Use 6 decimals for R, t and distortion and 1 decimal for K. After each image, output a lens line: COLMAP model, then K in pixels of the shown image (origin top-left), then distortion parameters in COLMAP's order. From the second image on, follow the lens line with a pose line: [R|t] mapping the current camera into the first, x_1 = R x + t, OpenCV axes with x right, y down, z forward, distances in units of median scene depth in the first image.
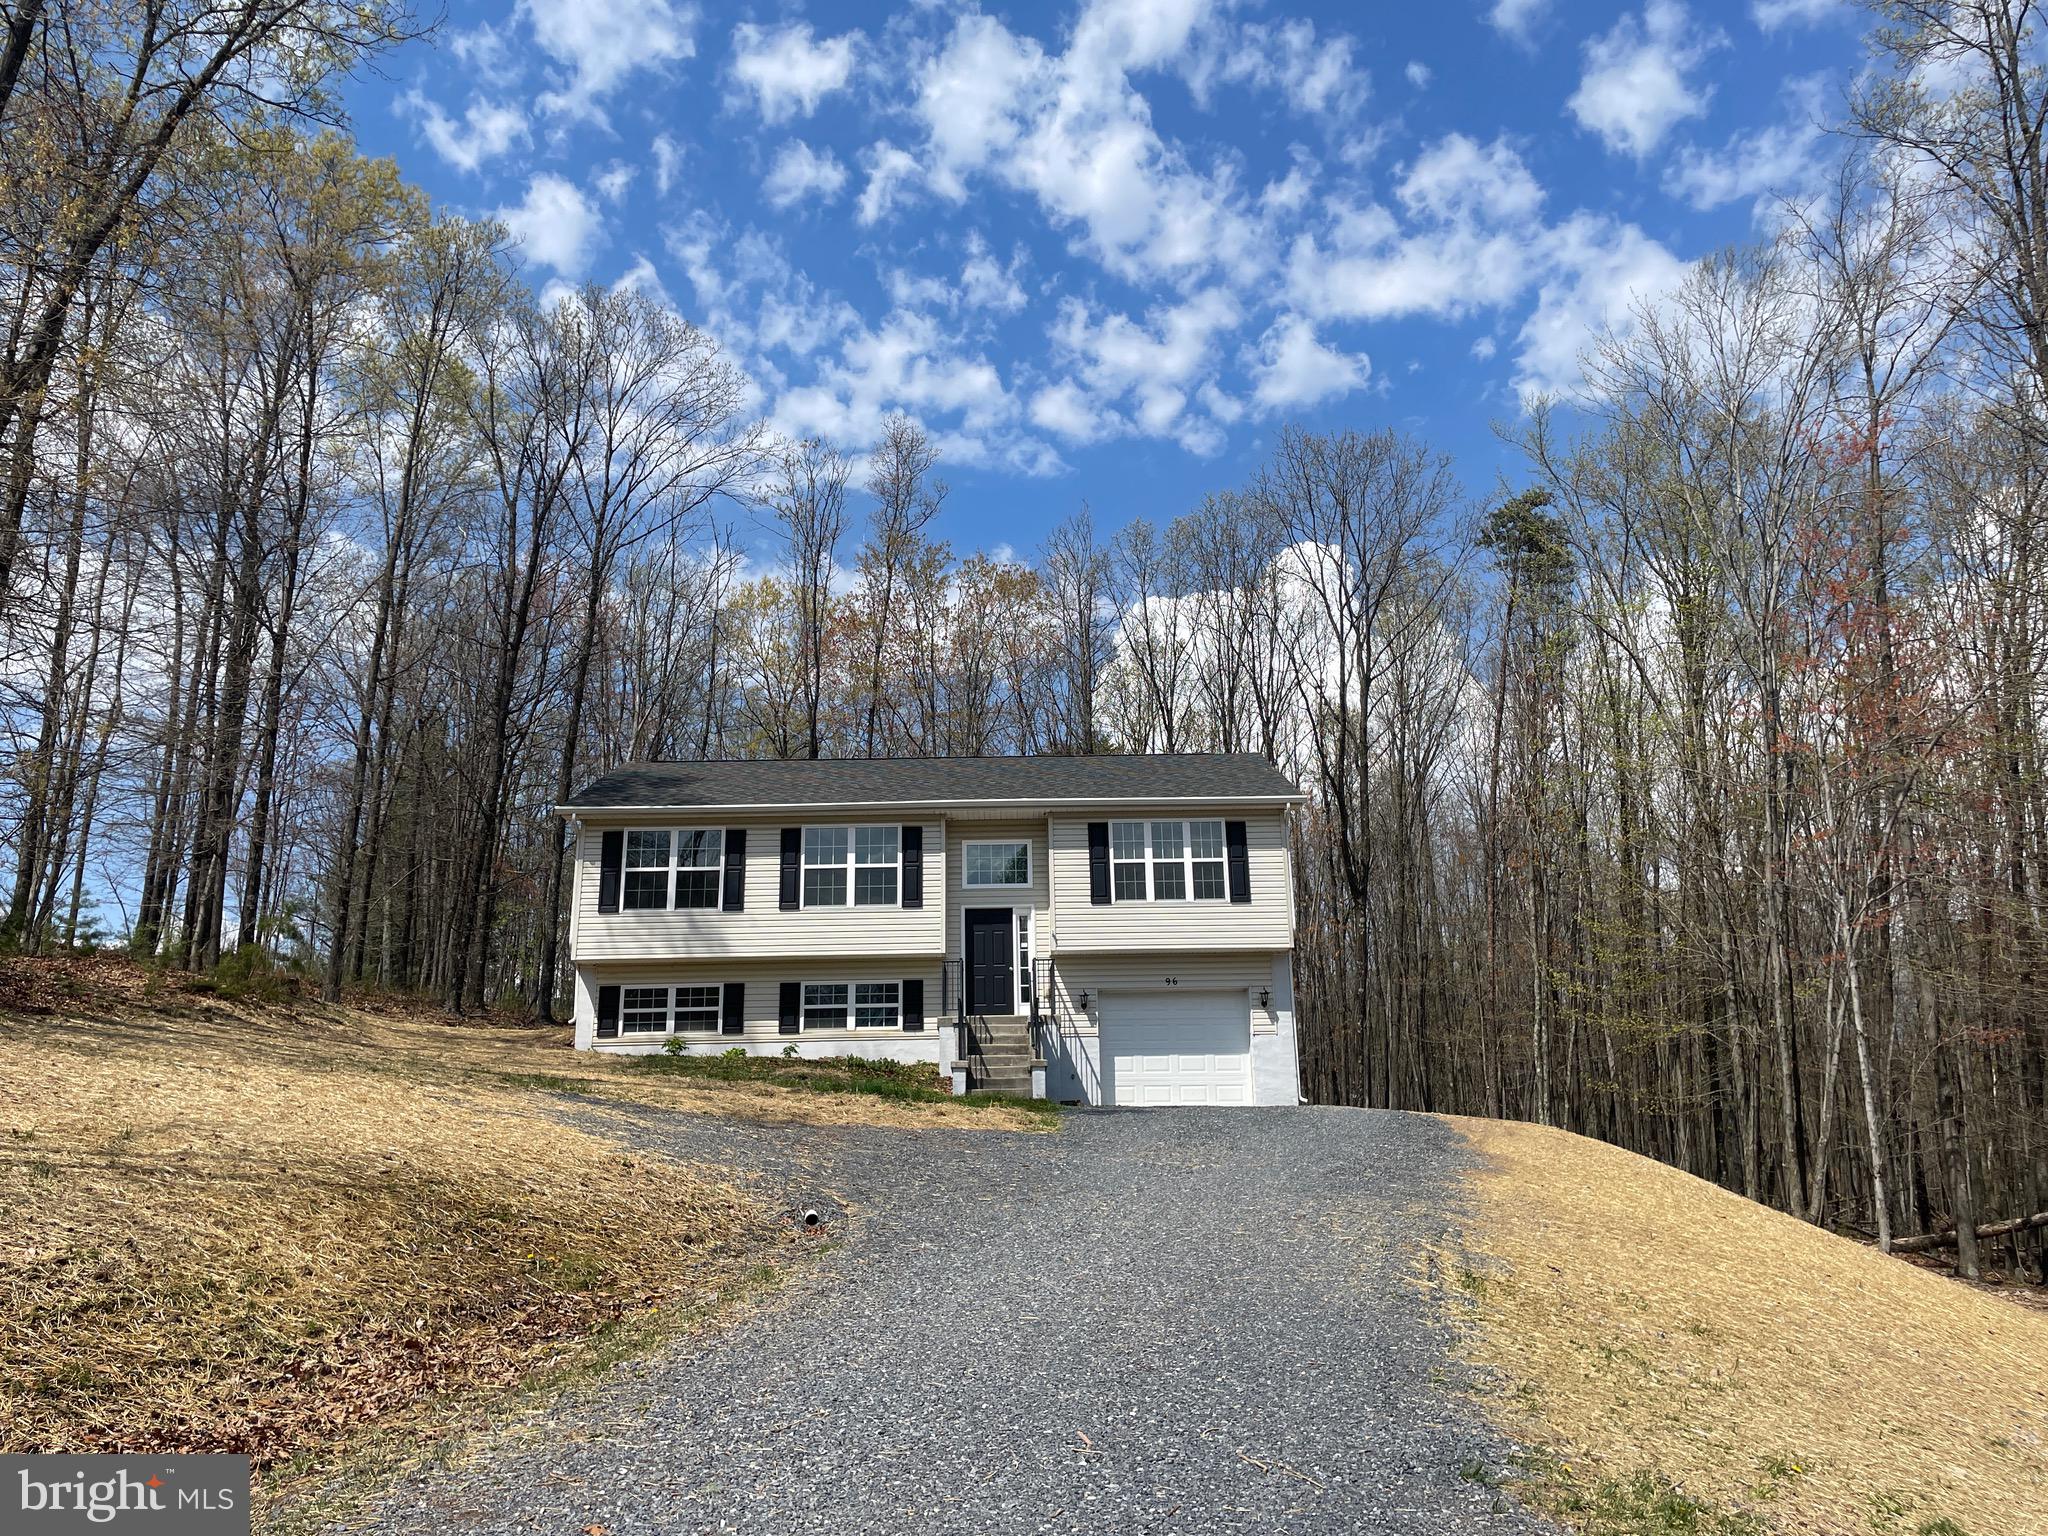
lens RADIAL K [[1556.2, 0, 1011.9], [0, 1556.2, 755.9], [0, 0, 1]] dist [0.126412, -0.218664]
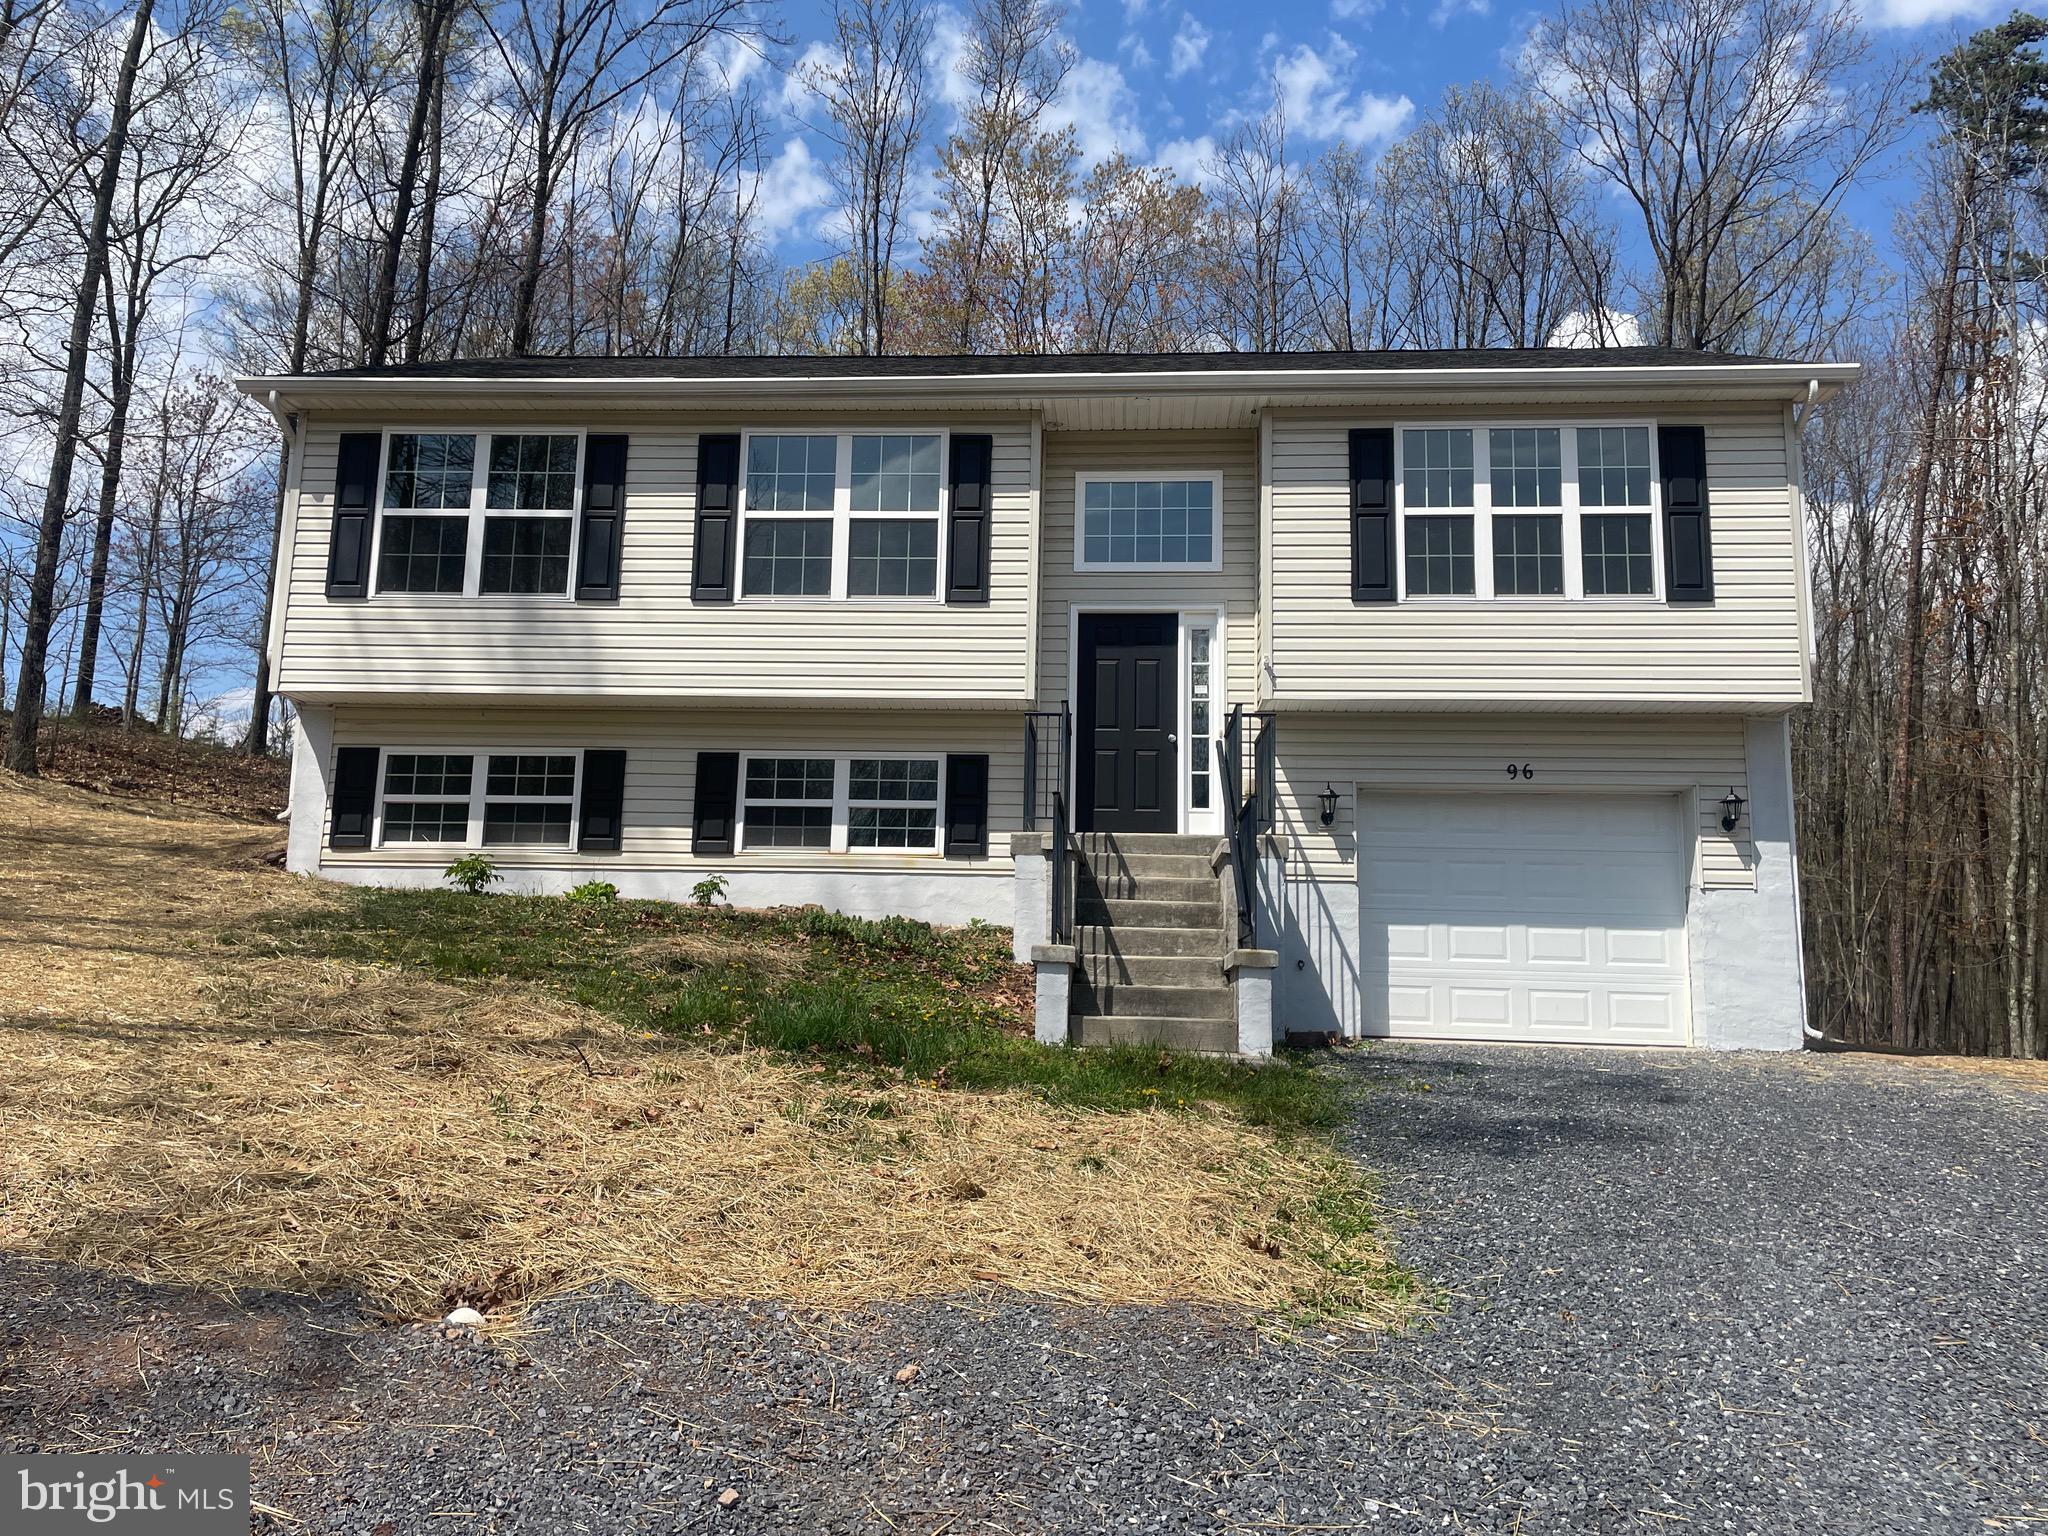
lens RADIAL K [[1556.2, 0, 1011.9], [0, 1556.2, 755.9], [0, 0, 1]] dist [0.126412, -0.218664]
pose [[0.996589, 0.026293, -0.078220, -0.012092], [-0.016514, 0.992254, 0.123127, 0.084700], [0.080851, -0.121415, 0.989304, 0.526195]]
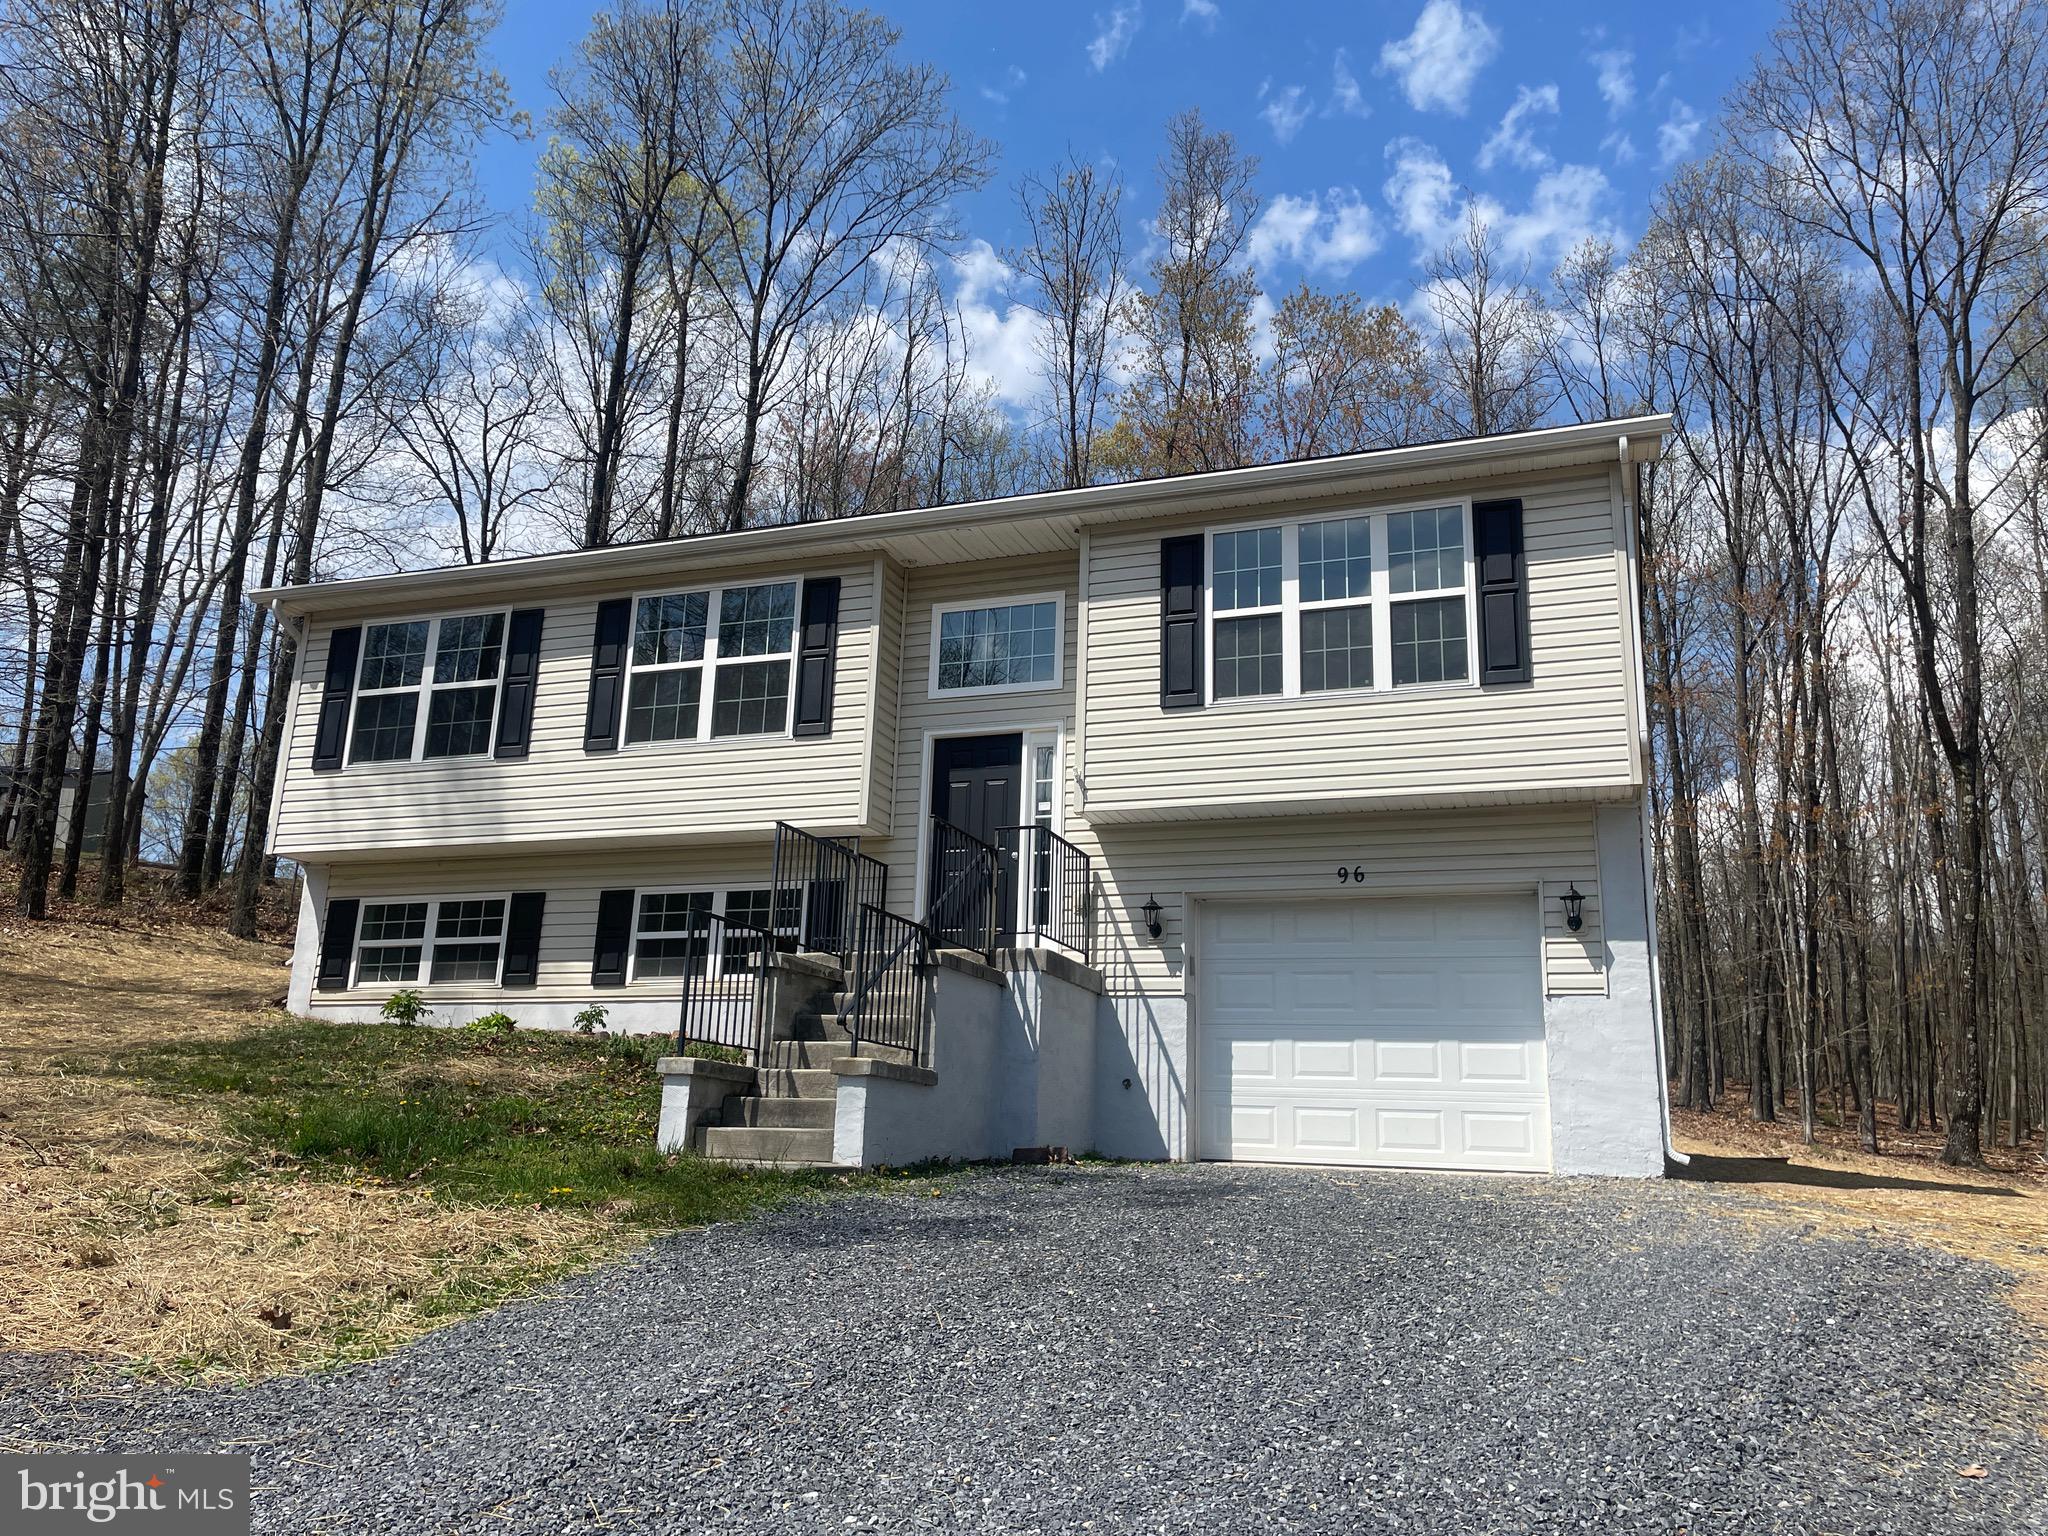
lens RADIAL K [[1556.2, 0, 1011.9], [0, 1556.2, 755.9], [0, 0, 1]] dist [0.126412, -0.218664]
pose [[0.936785, -0.044729, -0.347034, 0.167976], [0.056307, 0.998141, 0.023344, 0.095384], [0.345345, -0.041409, 0.937562, 0.555121]]
